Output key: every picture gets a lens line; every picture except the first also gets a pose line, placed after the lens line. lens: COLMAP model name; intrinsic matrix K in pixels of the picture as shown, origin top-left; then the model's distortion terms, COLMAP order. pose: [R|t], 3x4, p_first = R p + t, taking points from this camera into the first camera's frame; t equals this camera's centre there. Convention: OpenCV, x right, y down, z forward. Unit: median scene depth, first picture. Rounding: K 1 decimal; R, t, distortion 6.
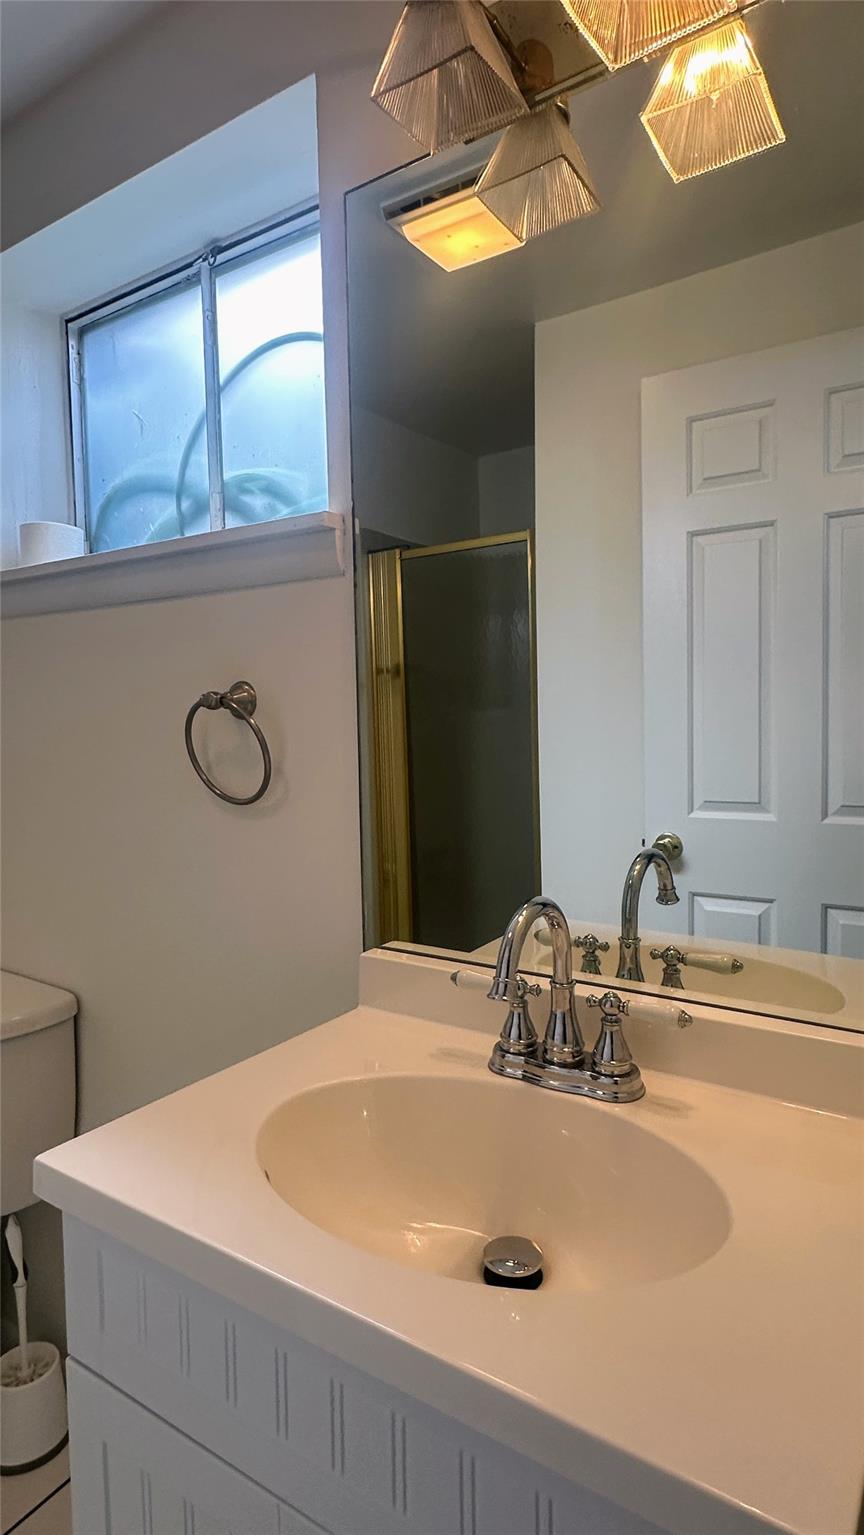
lens RADIAL K [[837.6, 0, 430.9], [0, 837.6, 764.2], [0, 0, 1]] dist [-0.004106, -0.001874]
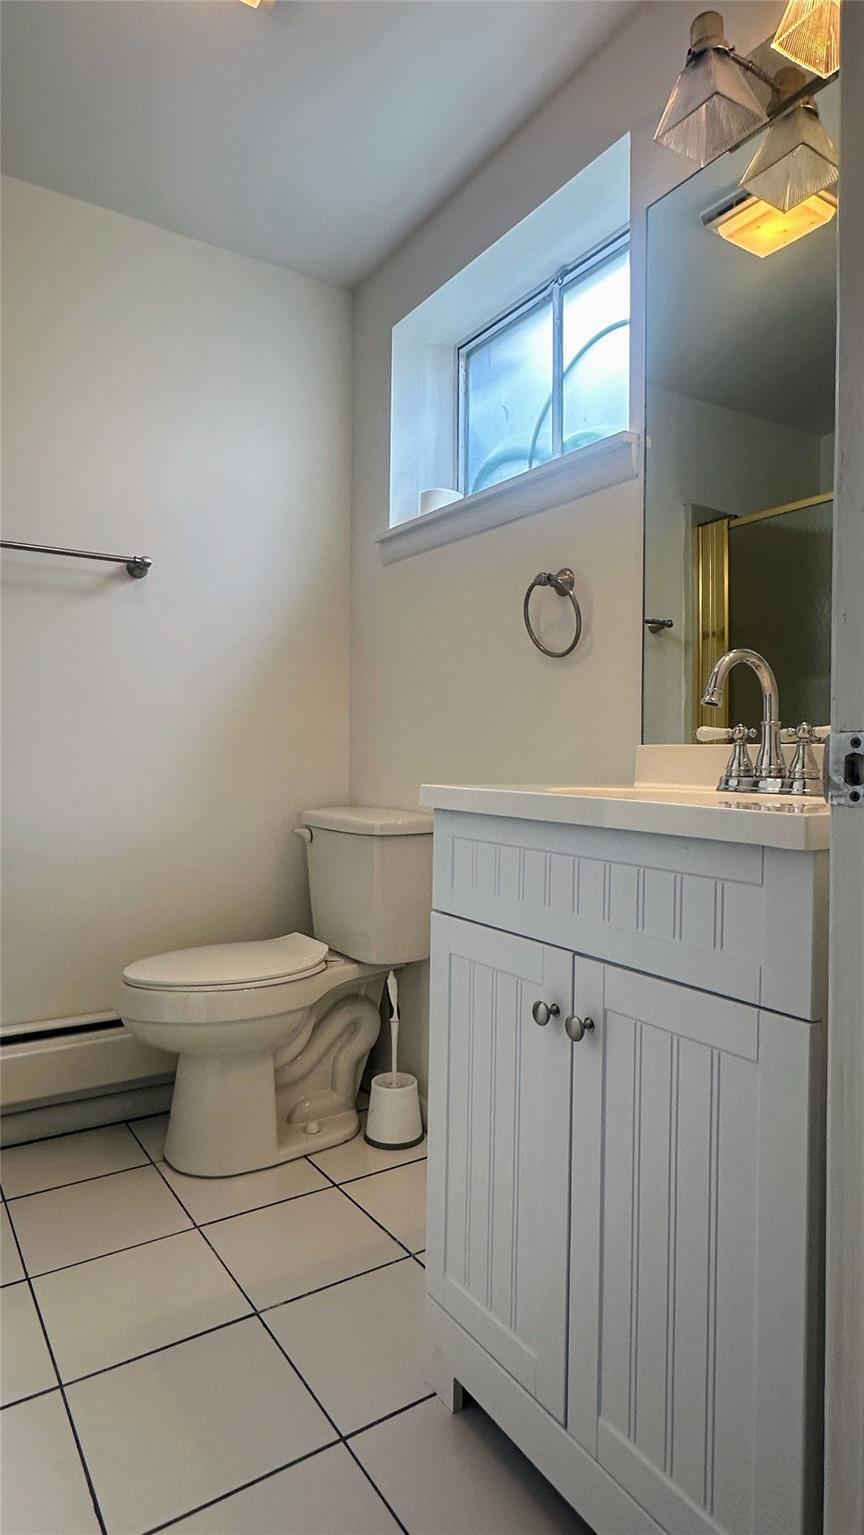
lens RADIAL K [[837.6, 0, 430.9], [0, 837.6, 764.2], [0, 0, 1]] dist [-0.004106, -0.001874]
pose [[0.914319, 0.033365, -0.403618, 0.115706], [-0.050719, 0.998188, -0.032377, 0.227266], [0.401806, 0.050074, 0.914355, -0.278845]]
